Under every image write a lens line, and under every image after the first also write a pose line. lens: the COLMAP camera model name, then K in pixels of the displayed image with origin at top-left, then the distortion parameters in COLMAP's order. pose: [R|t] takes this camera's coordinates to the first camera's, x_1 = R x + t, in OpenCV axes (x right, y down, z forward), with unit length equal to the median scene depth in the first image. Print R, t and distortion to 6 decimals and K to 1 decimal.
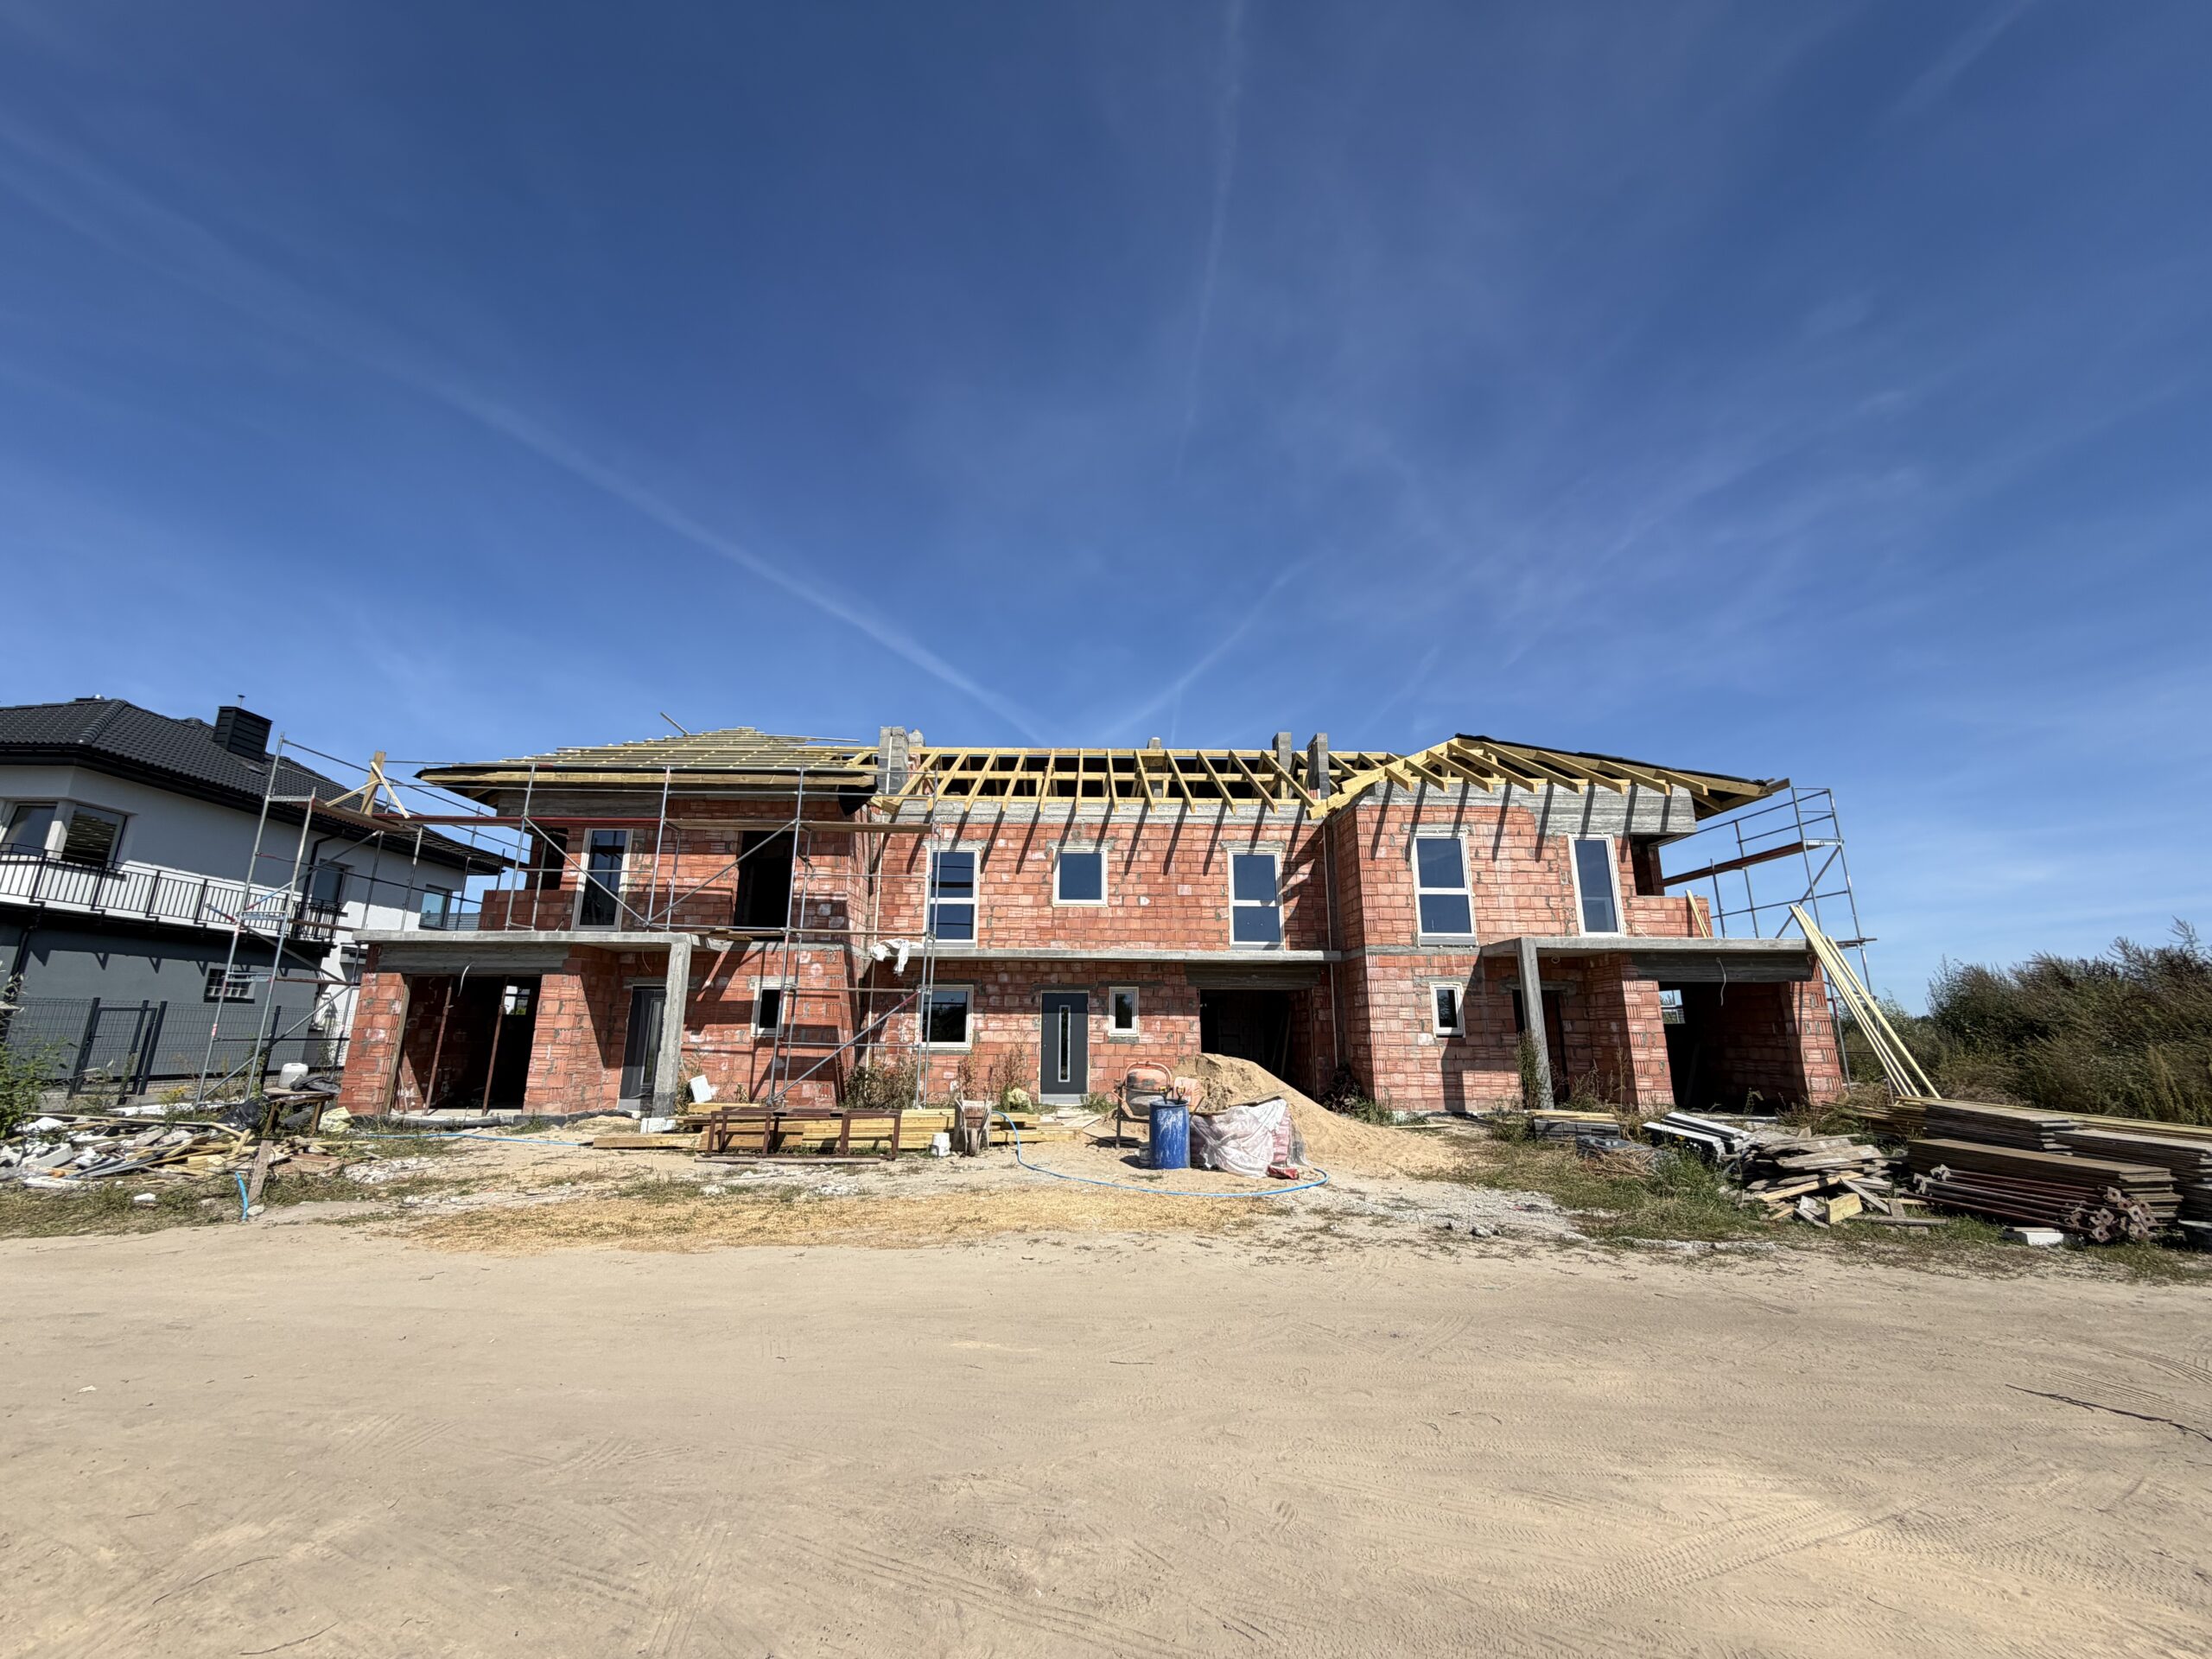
lens RADIAL K [[866.1, 0, 1106.0], [0, 866.1, 829.5], [0, 0, 1]] dist [-0.003087, -0.000150]
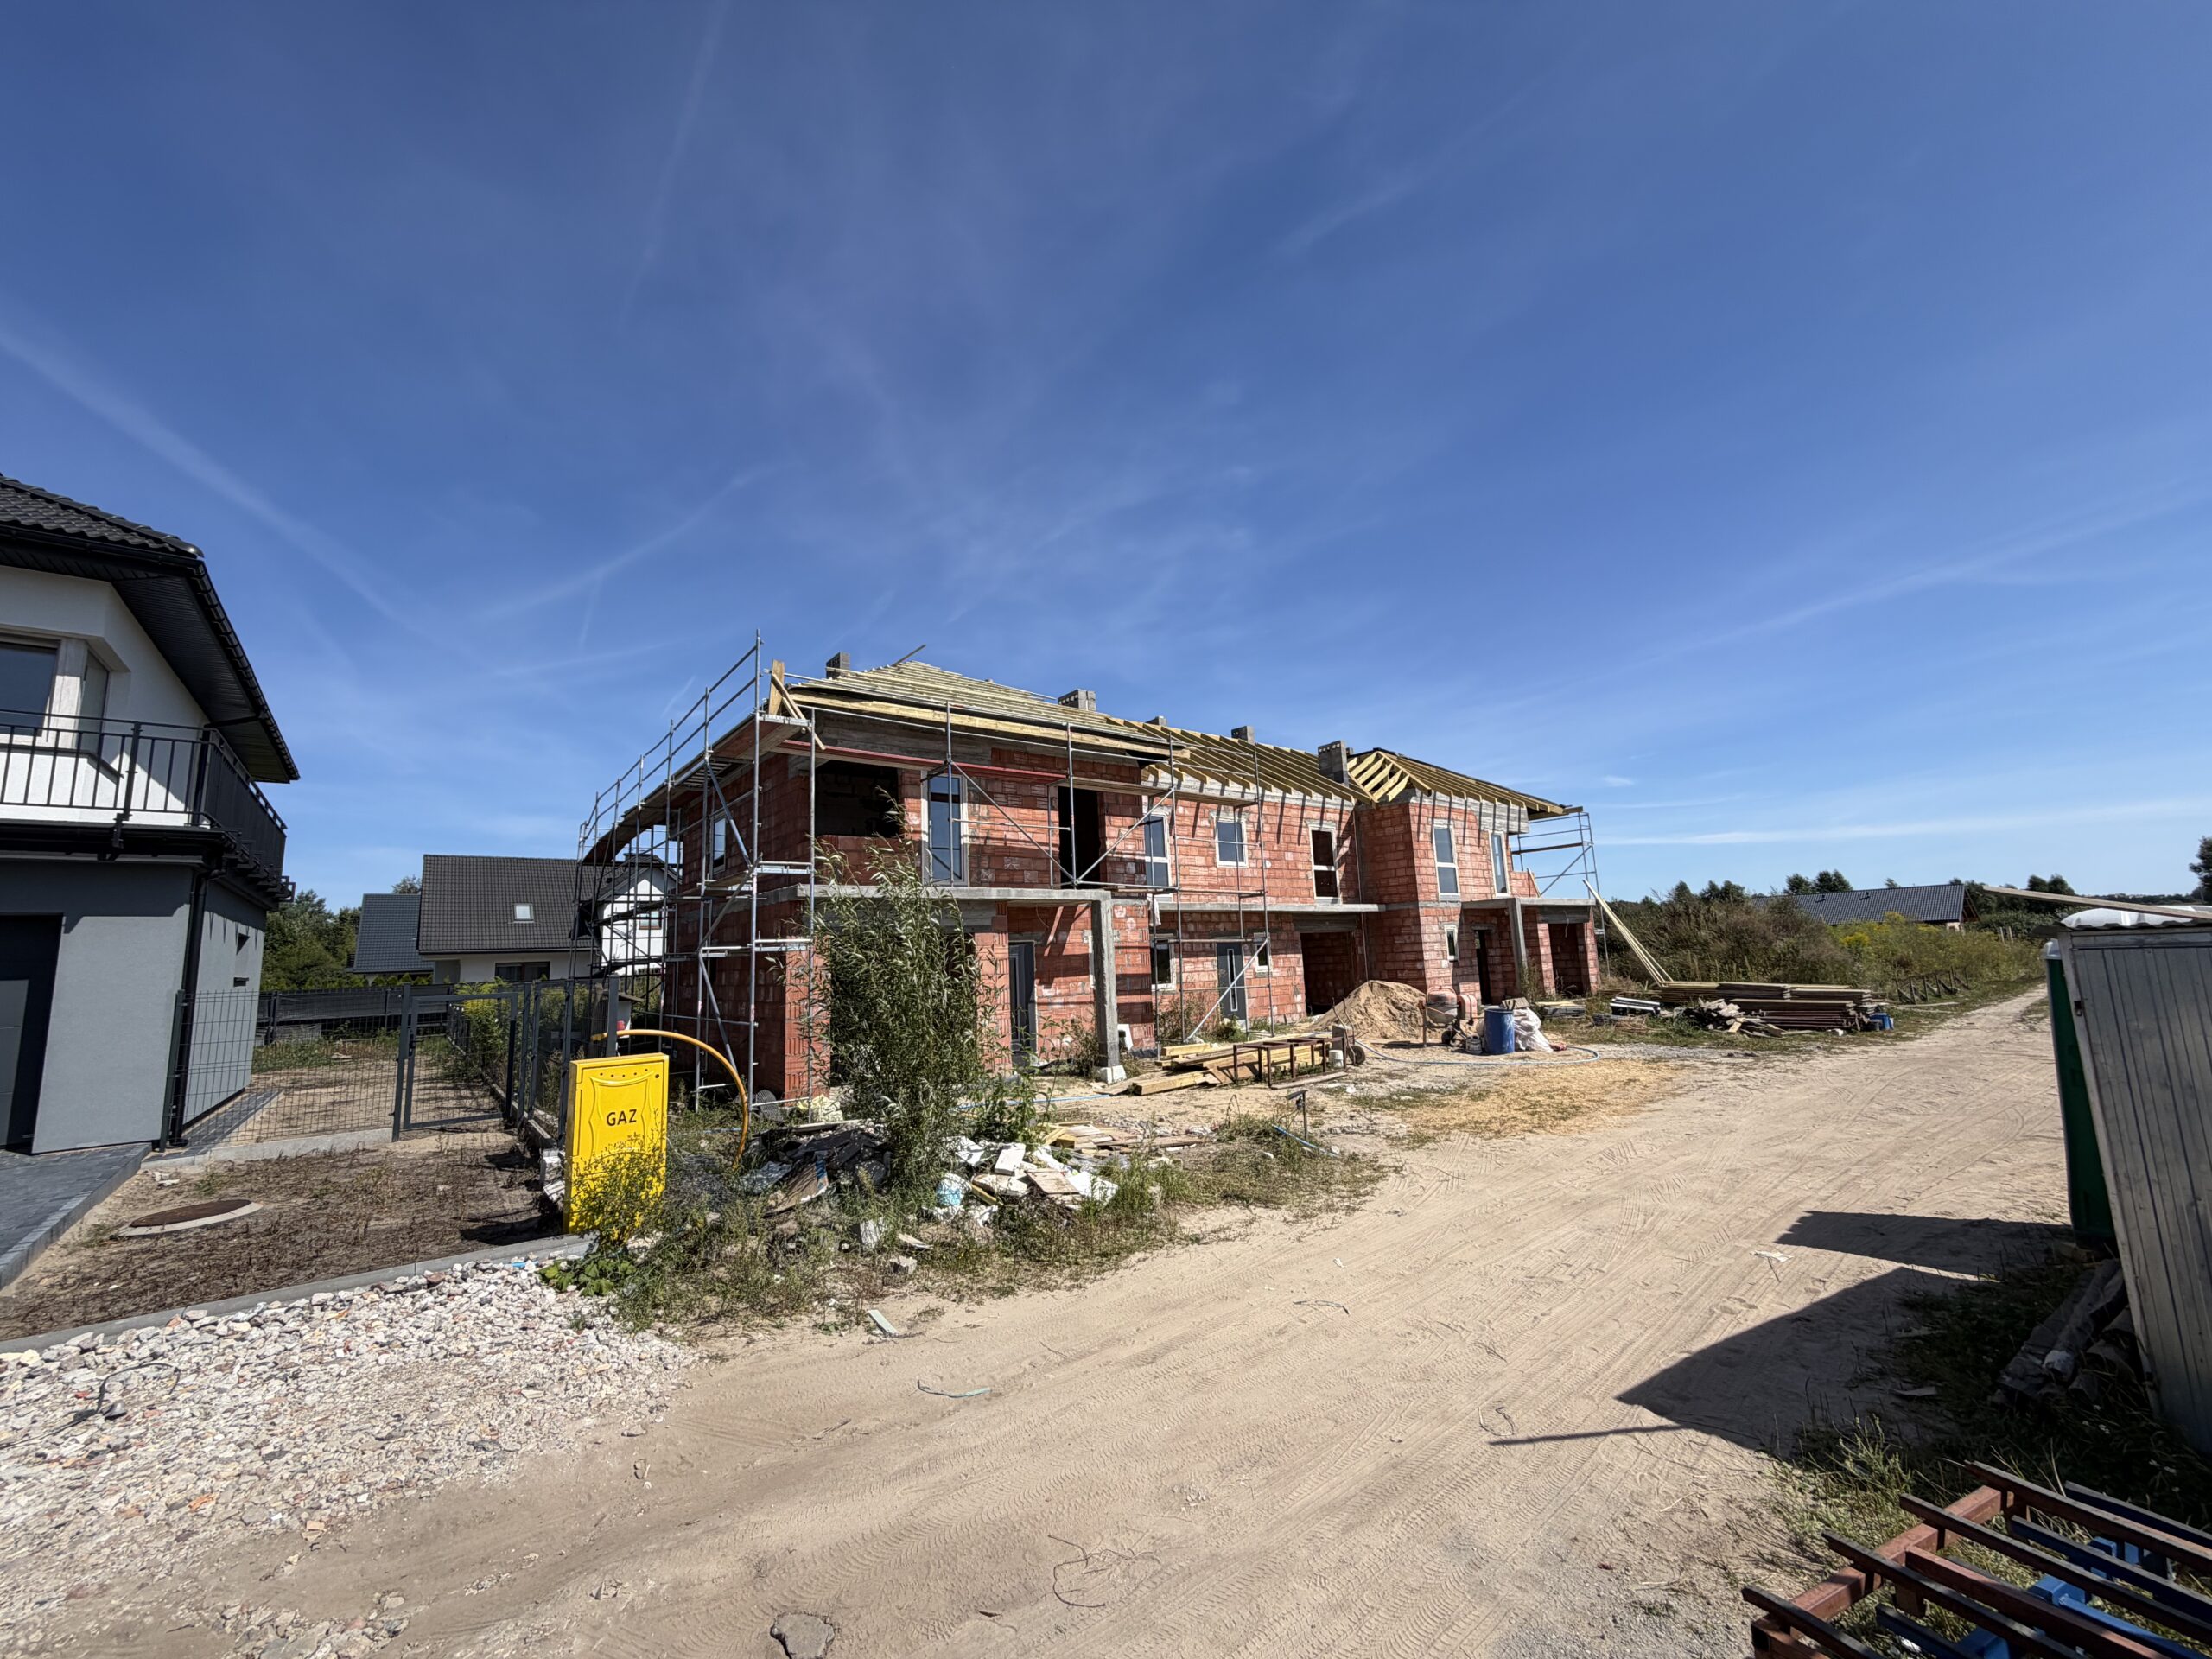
lens RADIAL K [[881.5, 0, 1101.0], [0, 881.5, 829.0], [0, 0, 1]] dist [0.001151, -0.000007]
pose [[0.799085, 0.049859, 0.599147, -0.917504], [-0.093422, 0.994748, 0.041818, 0.001757], [-0.593916, -0.089390, 0.799546, 0.133737]]
